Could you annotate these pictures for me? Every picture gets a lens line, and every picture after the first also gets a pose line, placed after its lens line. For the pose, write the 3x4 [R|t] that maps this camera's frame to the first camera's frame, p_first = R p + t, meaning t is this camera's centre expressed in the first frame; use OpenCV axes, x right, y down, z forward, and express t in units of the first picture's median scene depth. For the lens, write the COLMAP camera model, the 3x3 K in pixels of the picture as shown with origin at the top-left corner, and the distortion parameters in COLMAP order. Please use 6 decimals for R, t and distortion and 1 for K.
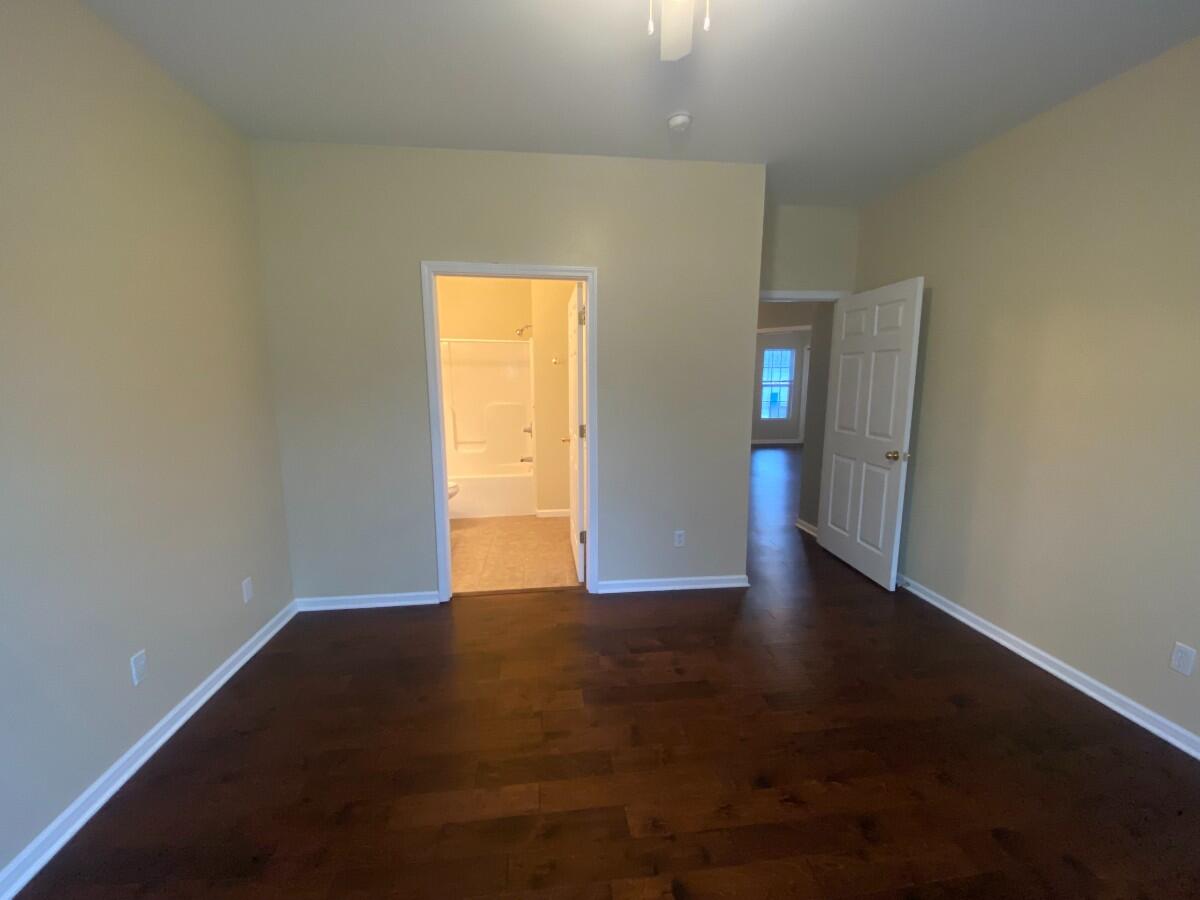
lens RADIAL K [[482.2, 0, 600.0], [0, 482.2, 450.0], [0, 0, 1]] dist [0.001519, -0.000028]
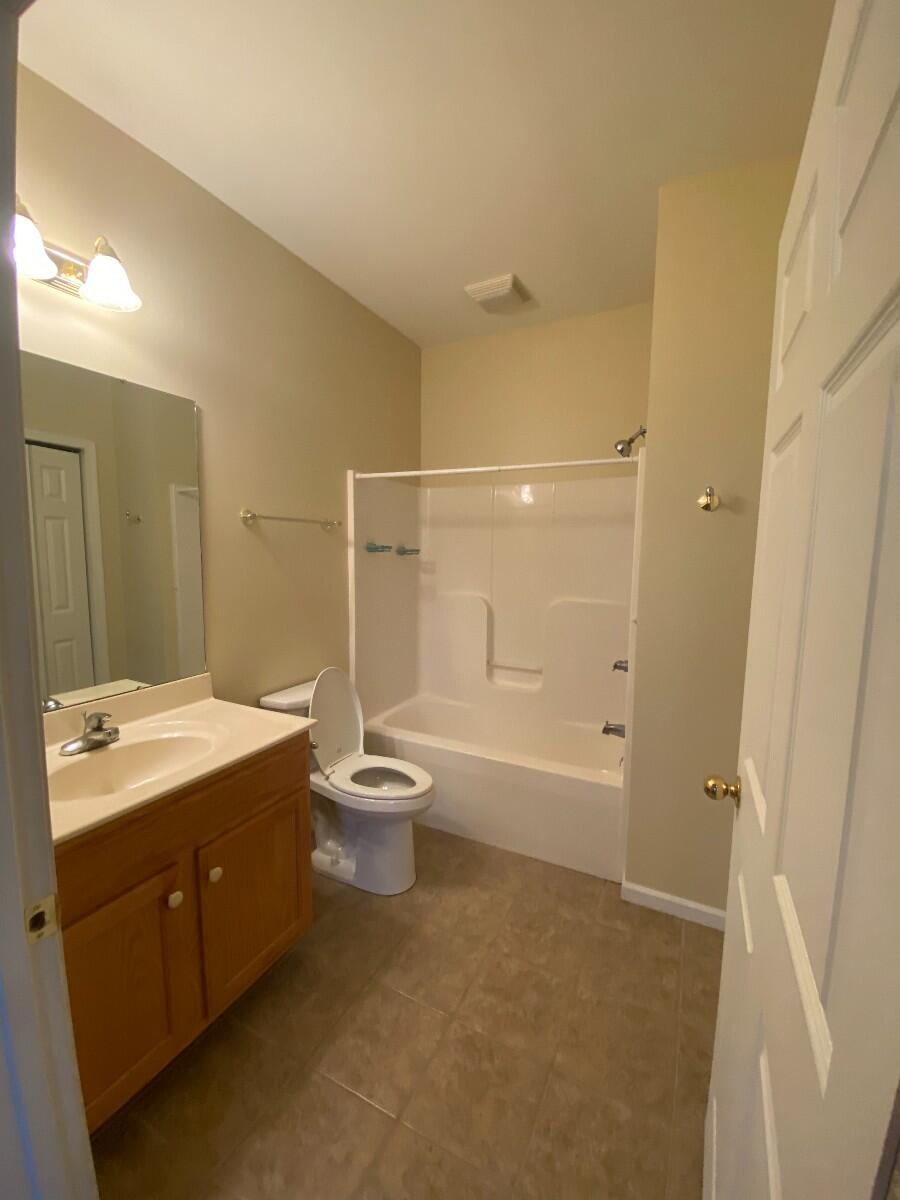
lens RADIAL K [[482.2, 0, 450.0], [0, 482.2, 600.0], [0, 0, 1]] dist [0.001519, -0.000028]
pose [[0.829719, 0.066506, -0.554204, -0.044933], [-0.092851, 0.995488, -0.019549, -0.081776], [0.550404, 0.067679, 0.832151, 0.572262]]
